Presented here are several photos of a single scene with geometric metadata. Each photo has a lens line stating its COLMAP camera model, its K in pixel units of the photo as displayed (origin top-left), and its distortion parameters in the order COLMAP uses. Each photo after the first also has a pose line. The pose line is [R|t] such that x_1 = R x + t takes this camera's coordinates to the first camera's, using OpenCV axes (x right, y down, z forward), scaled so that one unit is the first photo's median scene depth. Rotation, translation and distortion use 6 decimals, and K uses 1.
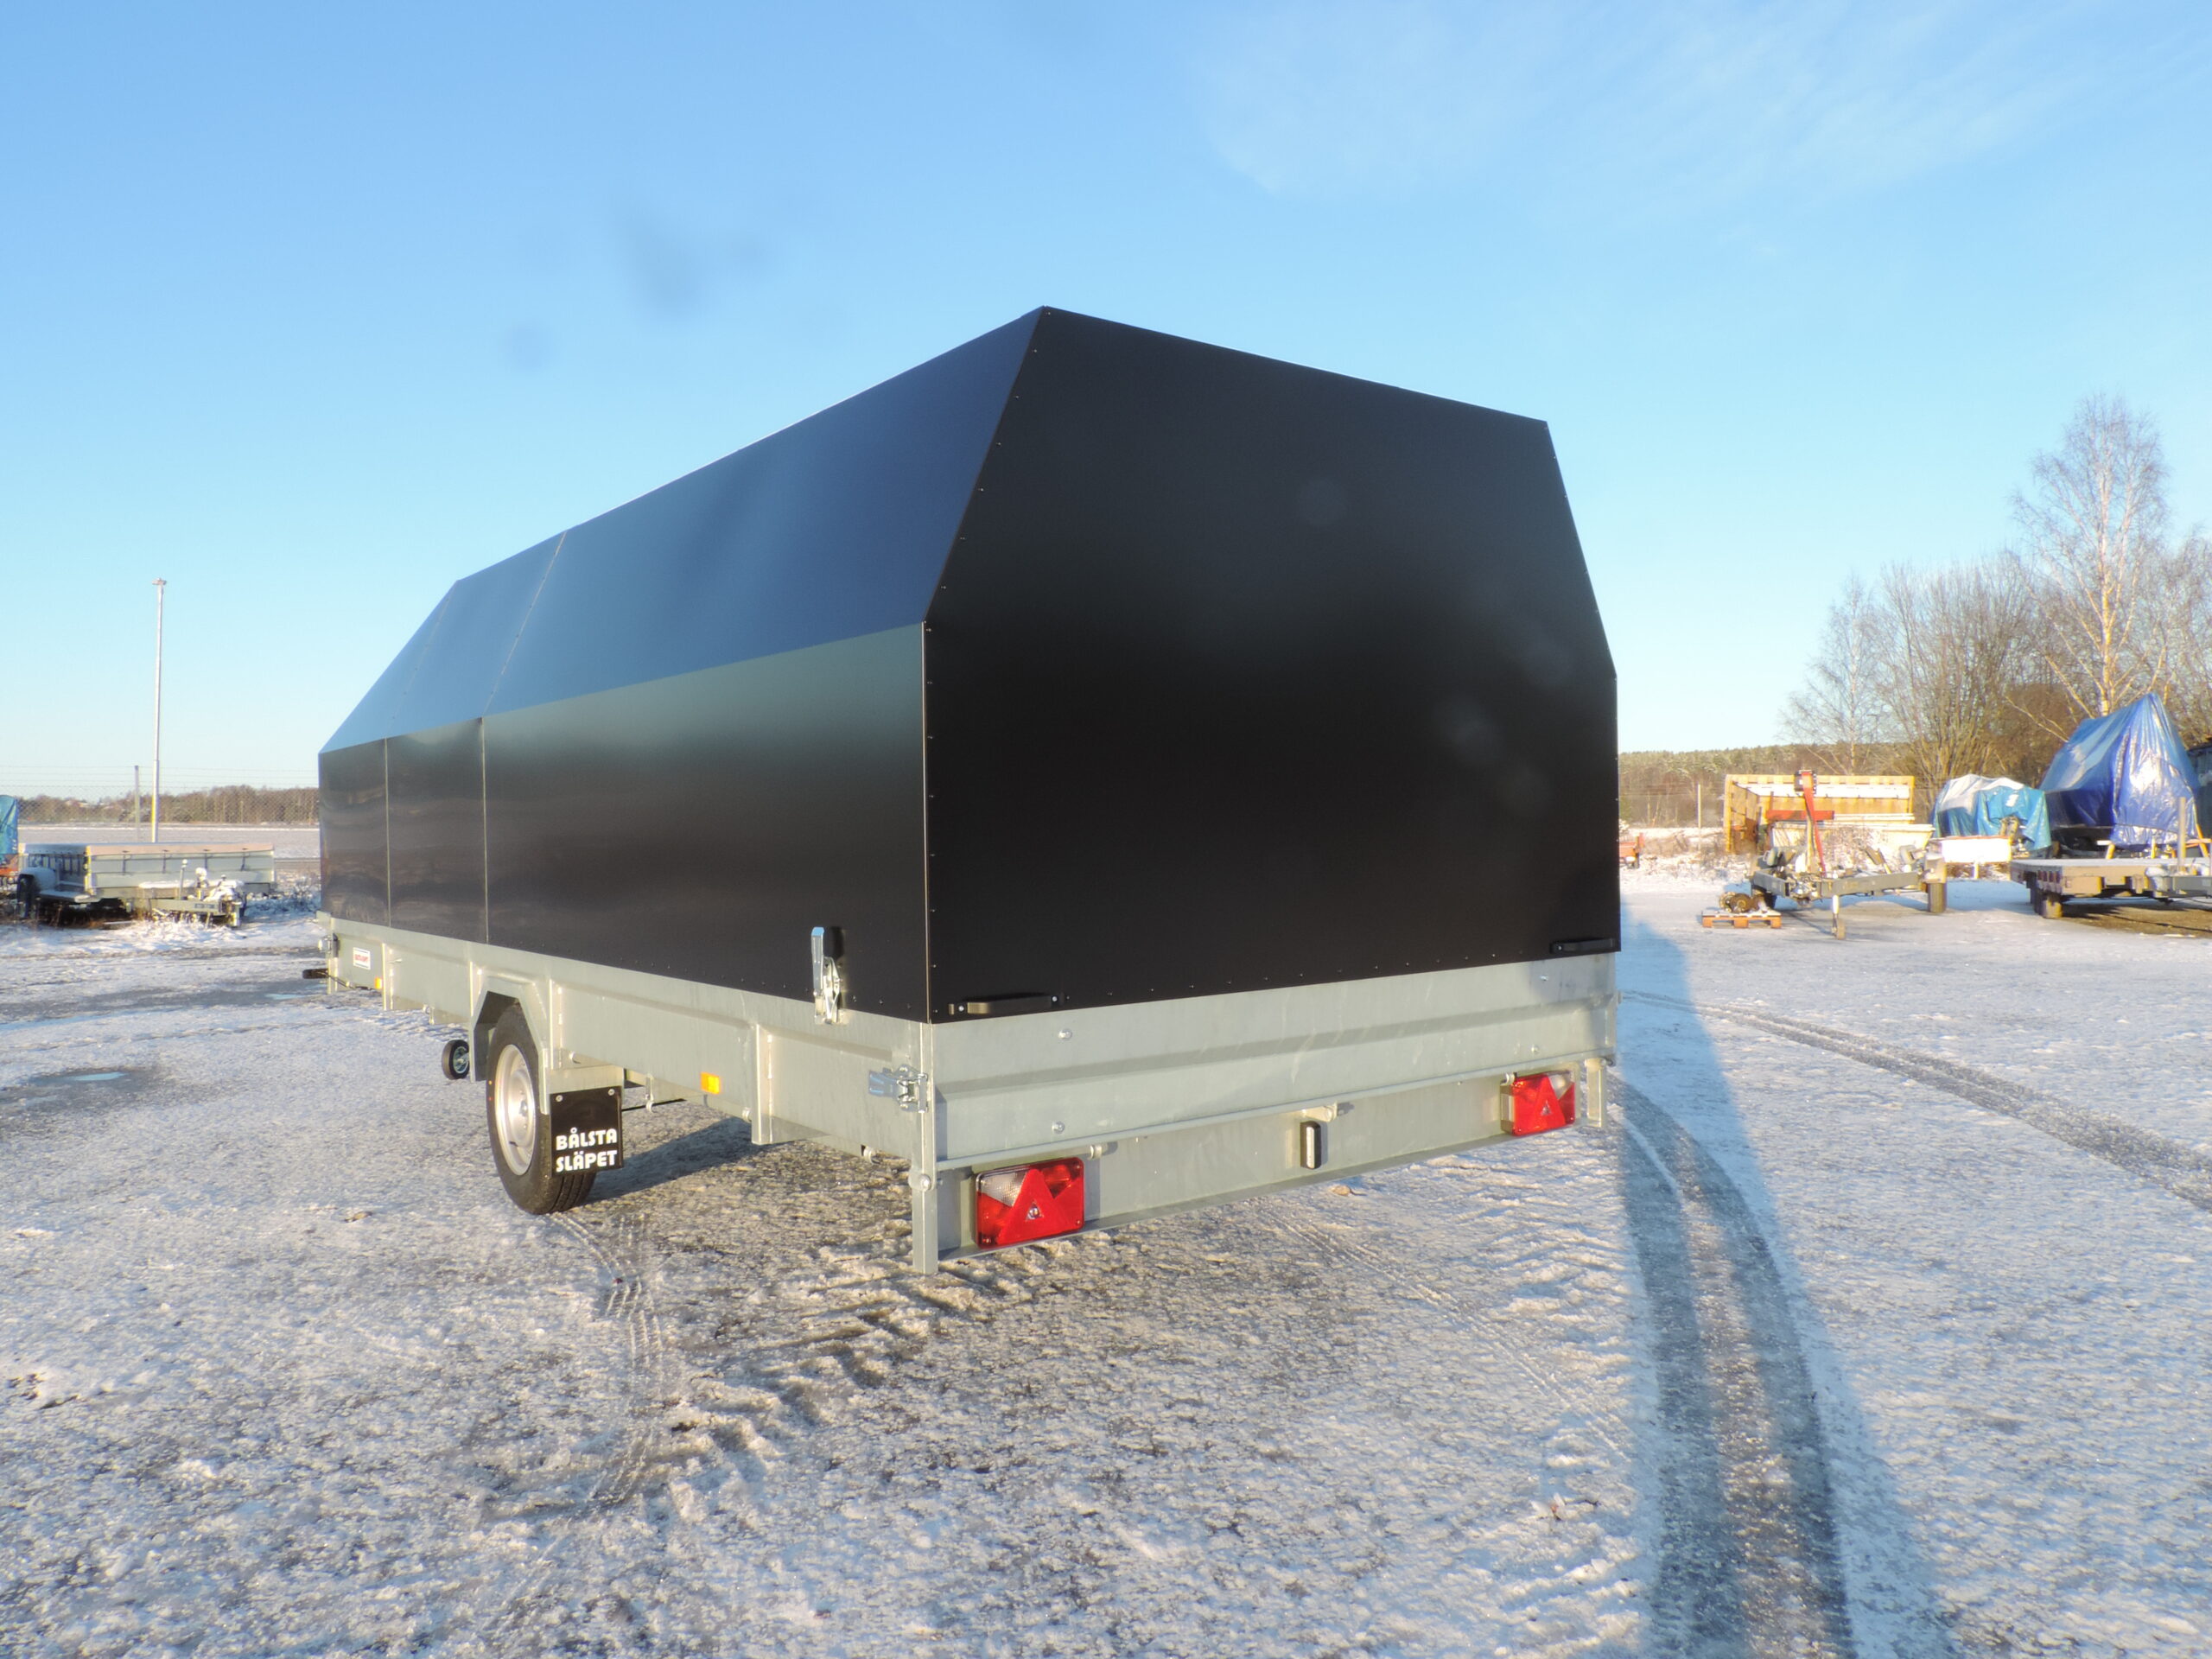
lens RADIAL K [[1546.8, 0, 1102.8], [0, 1546.8, 828.0], [0, 0, 1]] dist [-0.013999, 0.001740]
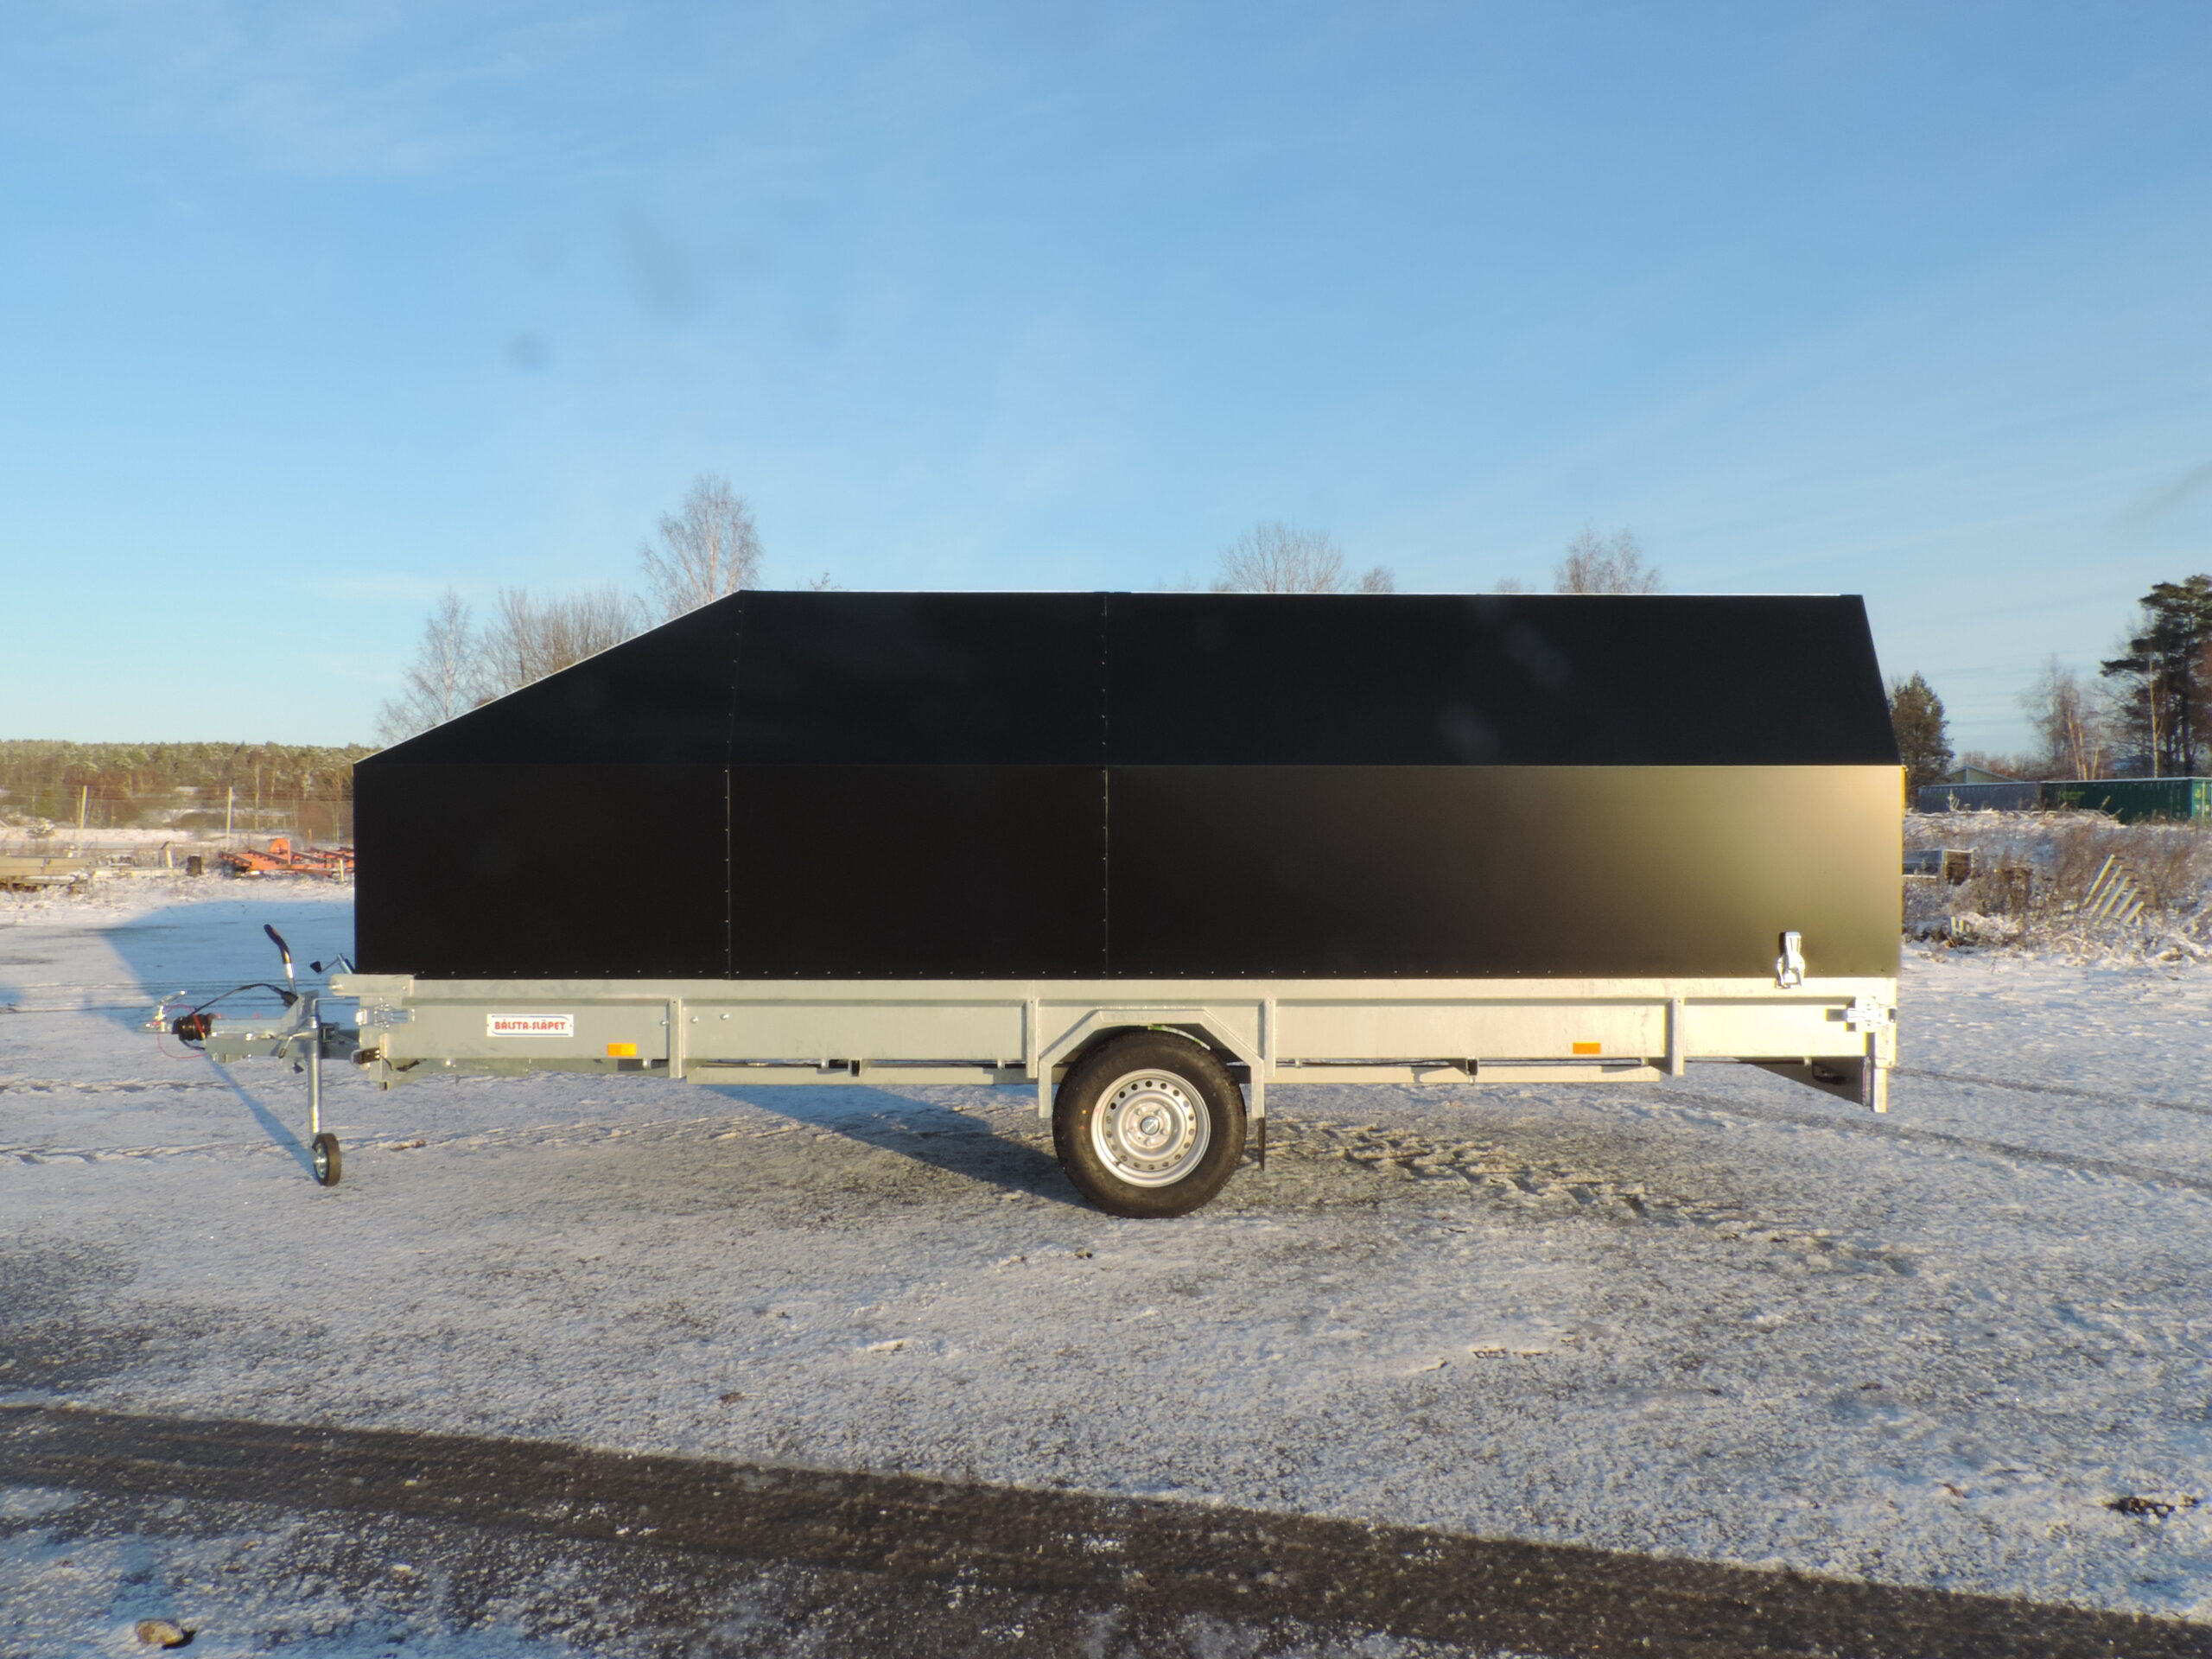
lens RADIAL K [[1546.8, 0, 1123.9], [0, 1546.8, 826.0], [0, 0, 1]] dist [-0.013999, 0.001740]
pose [[0.589482, 0.017060, 0.807601, -1.758089], [-0.013275, 0.999847, -0.011432, -0.022830], [-0.807672, -0.003982, 0.589618, 0.517017]]
